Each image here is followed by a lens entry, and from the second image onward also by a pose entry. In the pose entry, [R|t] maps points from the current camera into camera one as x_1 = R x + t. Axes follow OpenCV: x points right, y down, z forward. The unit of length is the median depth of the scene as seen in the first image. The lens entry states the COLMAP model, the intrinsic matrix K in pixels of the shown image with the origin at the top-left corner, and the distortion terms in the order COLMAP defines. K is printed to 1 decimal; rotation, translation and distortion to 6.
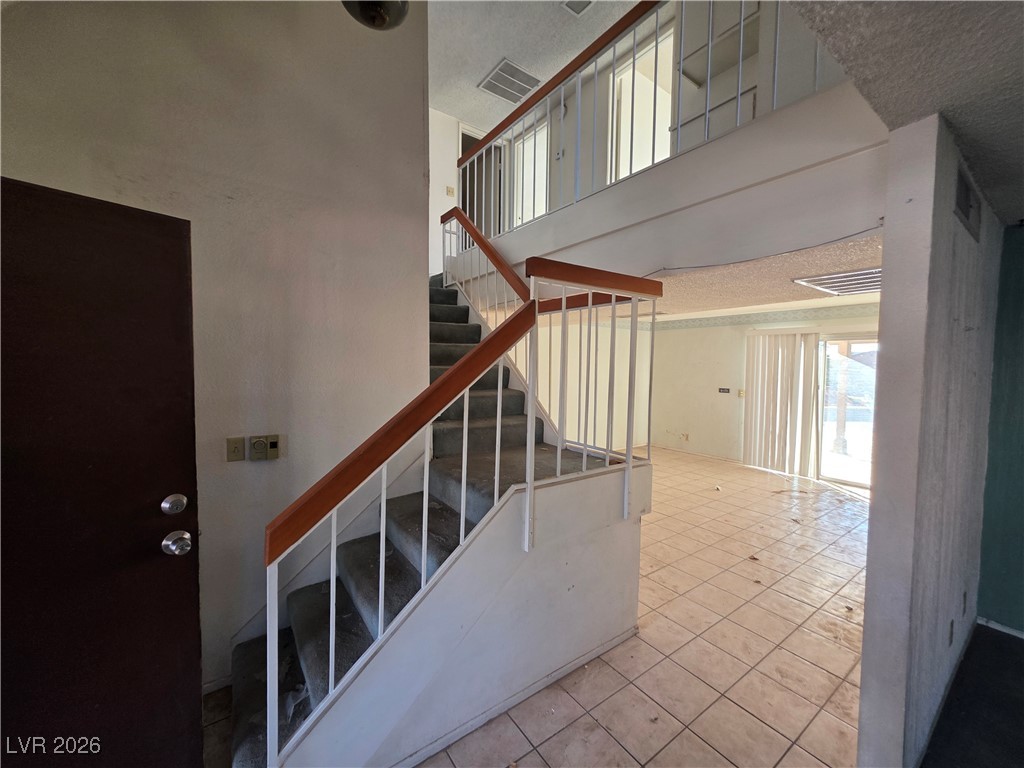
lens RADIAL K [[406.9, 0, 516.2], [0, 406.9, 383.4], [0, 0, 1]] dist [0.000893, -0.000509]
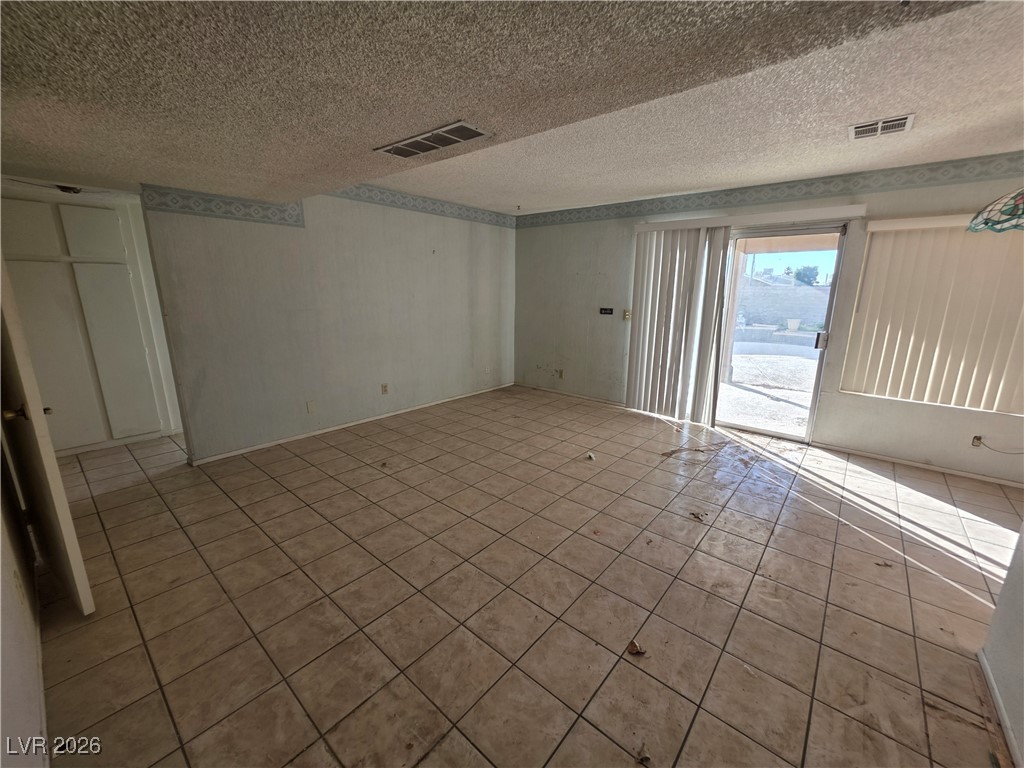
lens RADIAL K [[406.9, 0, 516.2], [0, 406.9, 383.4], [0, 0, 1]] dist [0.000893, -0.000509]
pose [[0.970775, -0.055577, 0.233470, 0.198444], [0.012066, 0.982889, 0.183802, 0.009712], [-0.239690, -0.175613, 0.954834, 0.356579]]
